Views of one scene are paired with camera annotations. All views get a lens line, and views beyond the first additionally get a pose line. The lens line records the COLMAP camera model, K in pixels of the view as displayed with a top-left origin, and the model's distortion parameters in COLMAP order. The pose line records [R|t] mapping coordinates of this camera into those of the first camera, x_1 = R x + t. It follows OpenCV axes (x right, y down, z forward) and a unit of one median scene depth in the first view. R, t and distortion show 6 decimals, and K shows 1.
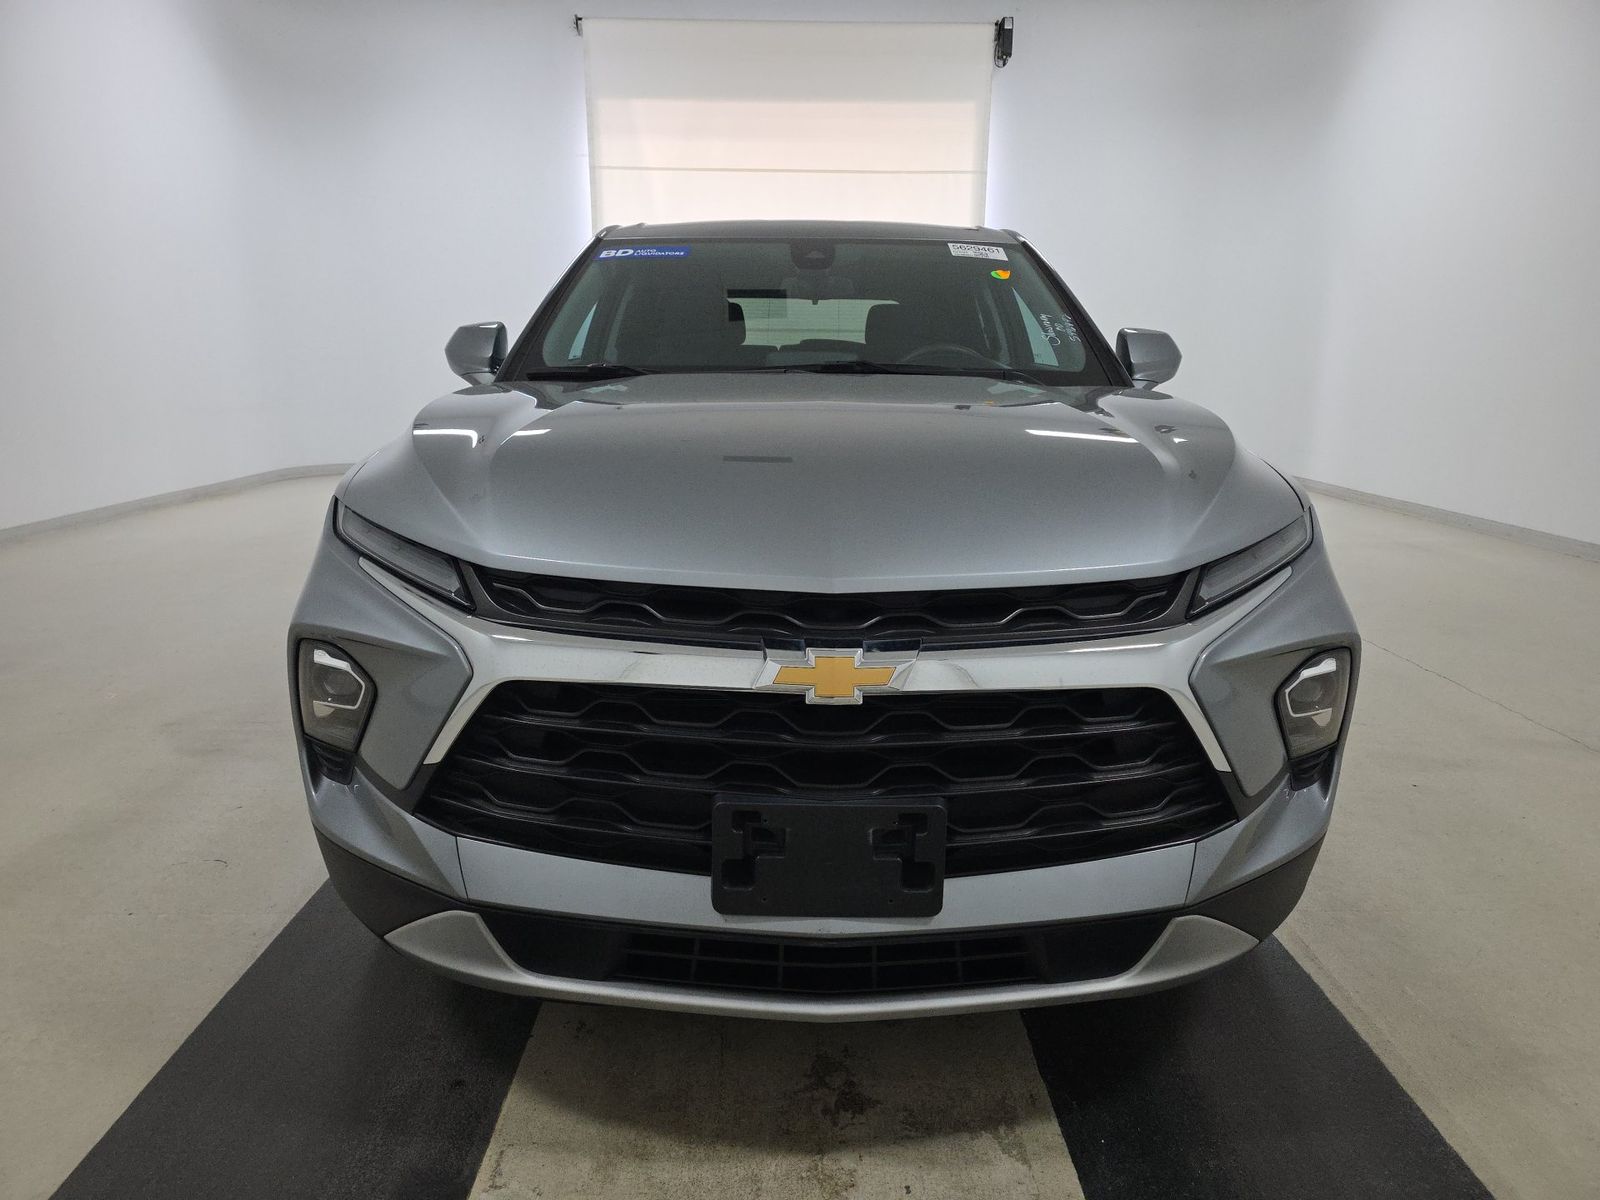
lens RADIAL K [[1067.8, 0, 806.5], [0, 1067.8, 616.5], [0, 0, 1]] dist [0.015514, -0.004984]
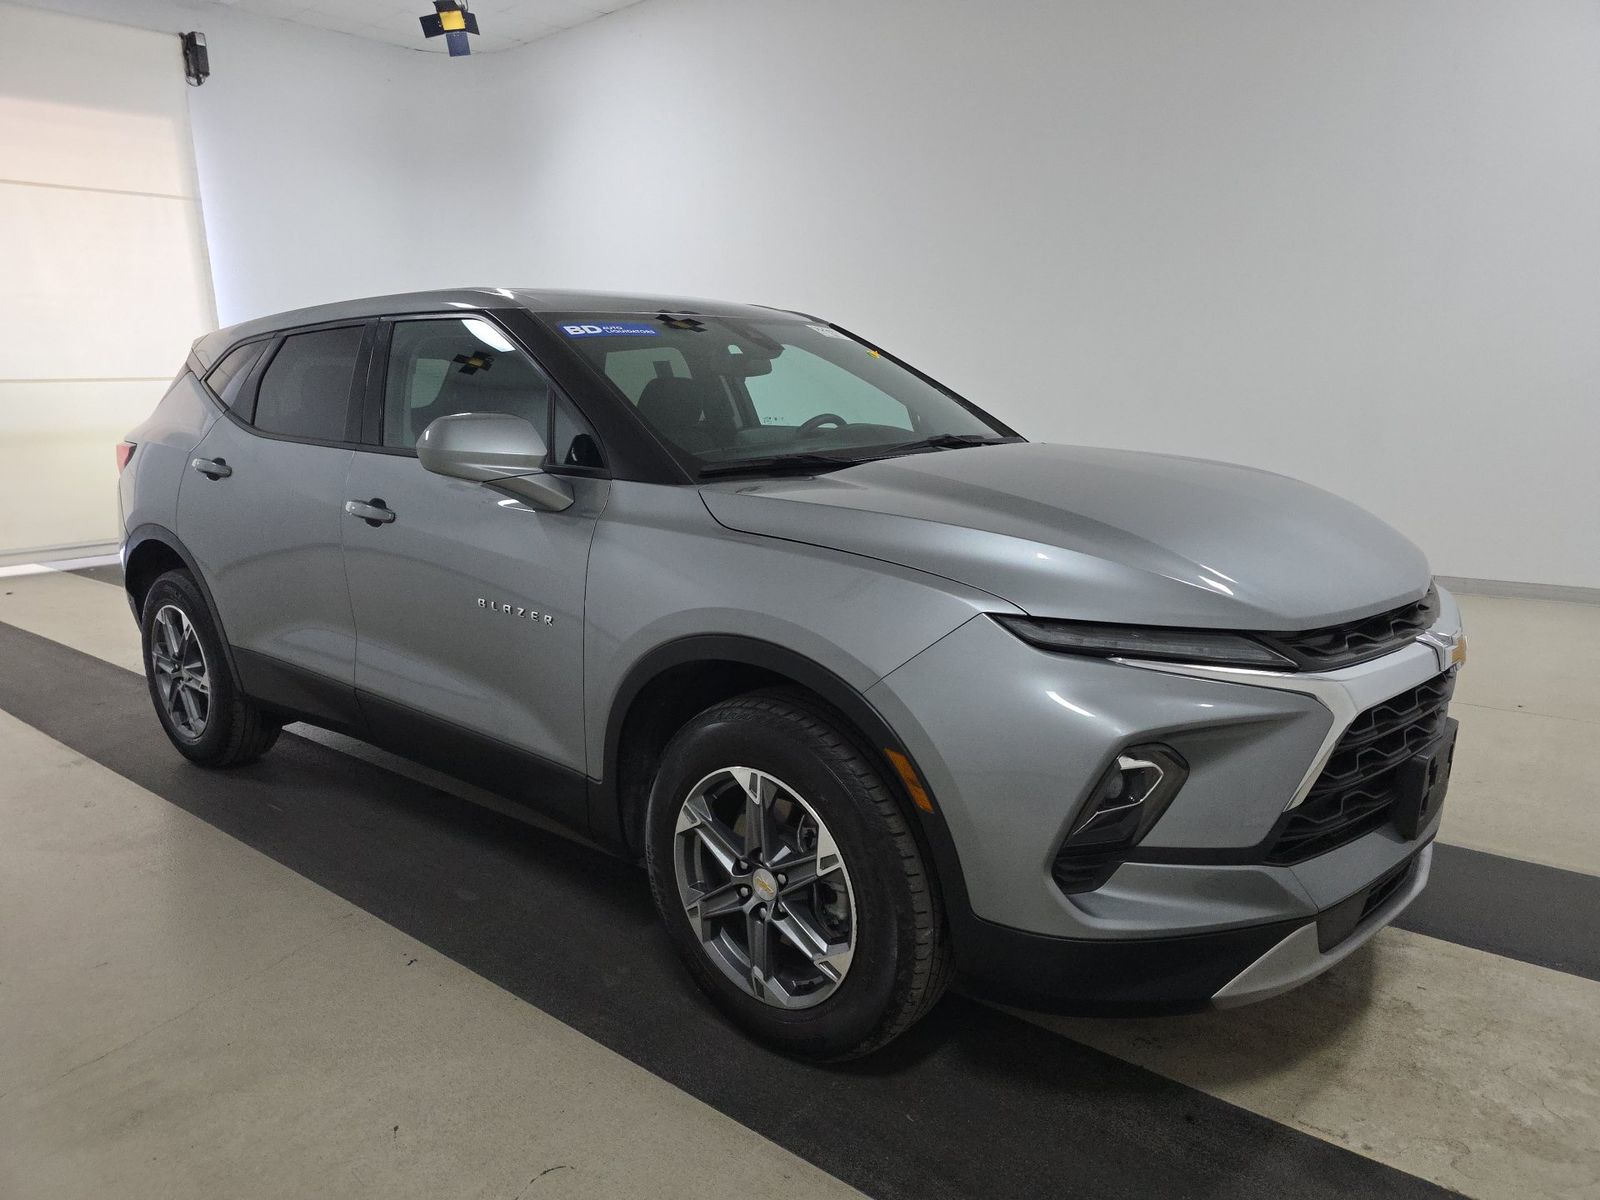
lens RADIAL K [[1072.6, 0, 800.0], [0, 1072.6, 600.0], [0, 0, 1]] dist [0.005172, 0.000195]
pose [[0.657572, -0.177584, 0.732163, -0.225826], [0.207697, 0.976894, 0.050406, -0.037644], [-0.724197, 0.118922, 0.679262, 0.084618]]
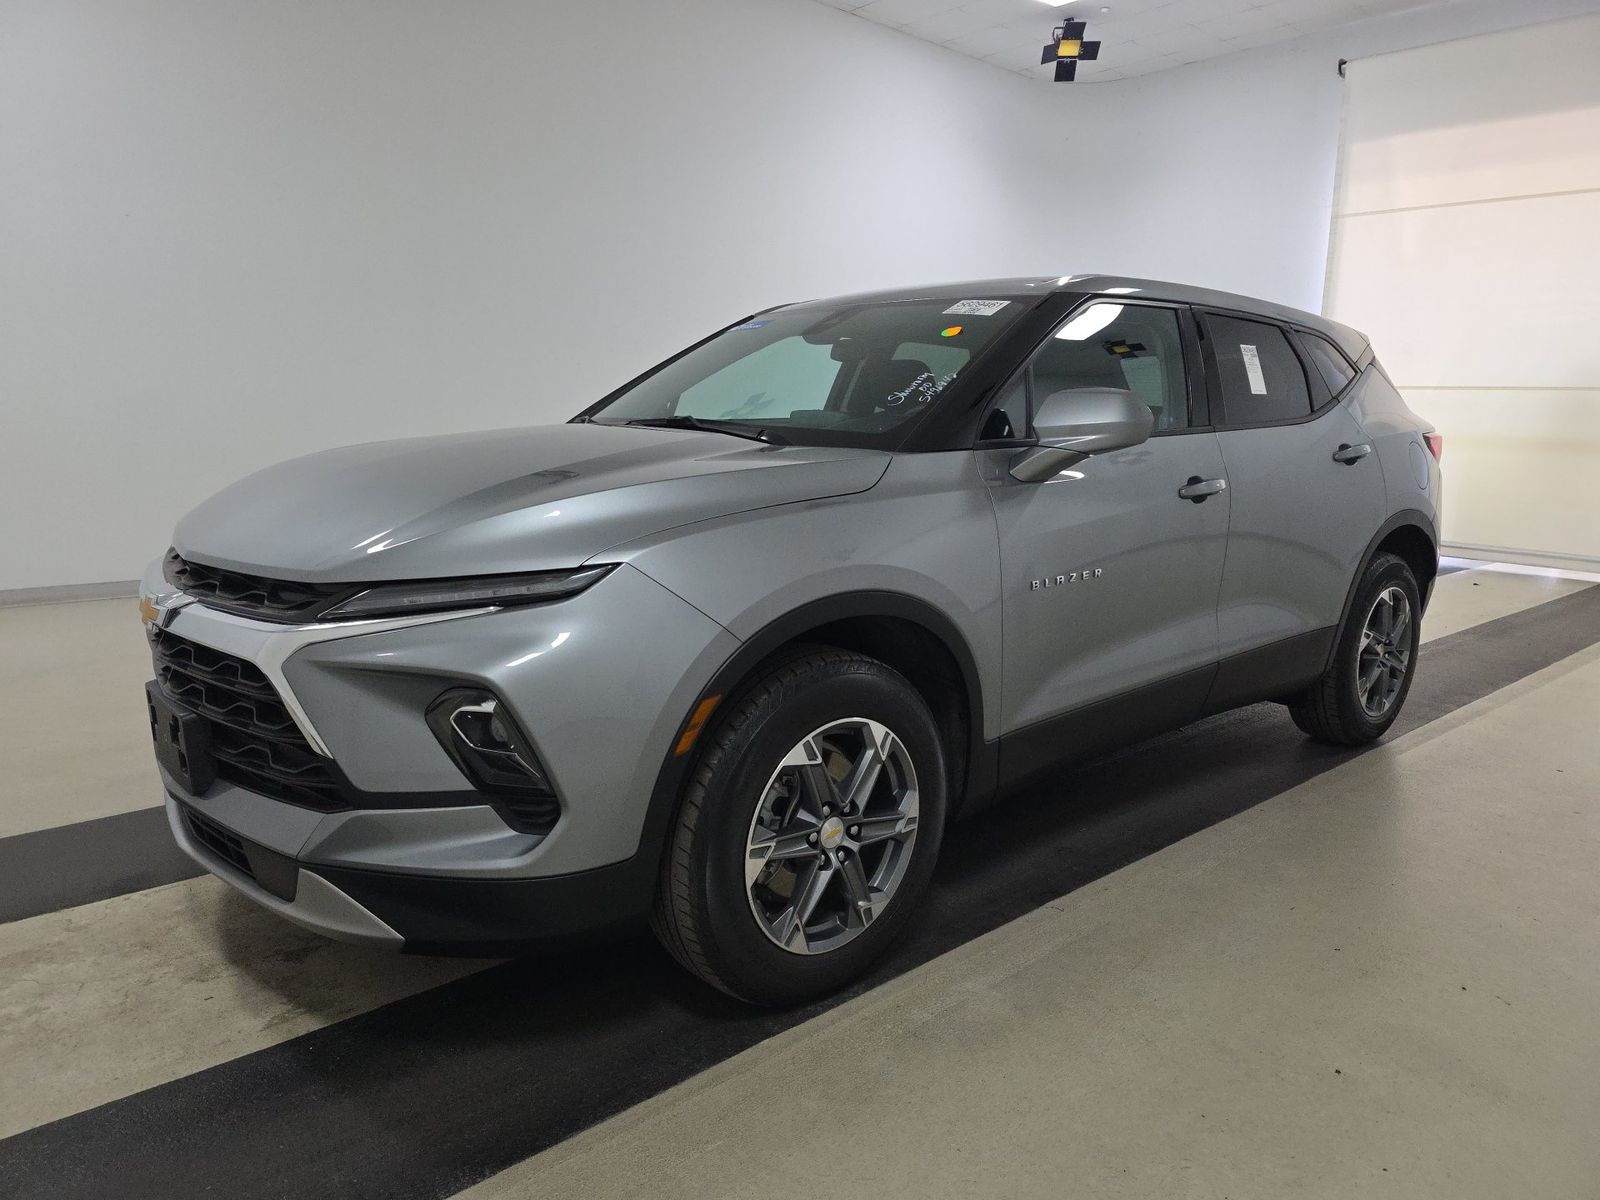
lens RADIAL K [[1067.8, 0, 806.5], [0, 1067.8, 616.5], [0, 0, 1]] dist [0.015514, -0.004984]
pose [[0.658335, 0.142500, -0.739113, 0.240628], [-0.185208, 0.982395, 0.024439, -0.019812], [0.729584, 0.120801, 0.673138, 0.087735]]
